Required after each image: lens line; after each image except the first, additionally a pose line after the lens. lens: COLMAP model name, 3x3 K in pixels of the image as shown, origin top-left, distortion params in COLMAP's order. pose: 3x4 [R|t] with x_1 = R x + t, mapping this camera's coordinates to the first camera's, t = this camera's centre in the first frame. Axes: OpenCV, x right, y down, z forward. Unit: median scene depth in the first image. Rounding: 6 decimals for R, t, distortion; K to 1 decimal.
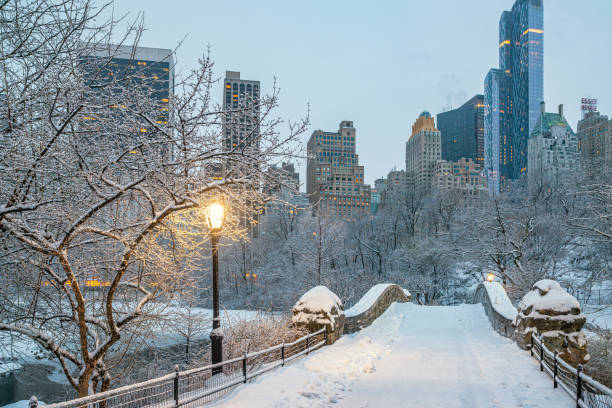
lens RADIAL K [[482.2, 0, 288.9], [0, 482.2, 294.9], [0, 0, 1]] dist [-0.017841, 0.031478]
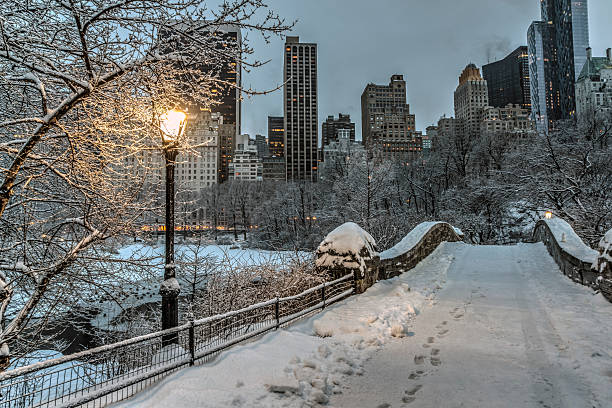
lens RADIAL K [[482.2, 0, 285.9], [0, 482.2, 179.7], [0, 0, 1]] dist [-0.017841, 0.031478]
pose [[0.994657, -0.018880, -0.101490, 0.048289], [0.007118, 0.993337, -0.115029, 0.003250], [0.102986, 0.113692, 0.988164, 0.148081]]
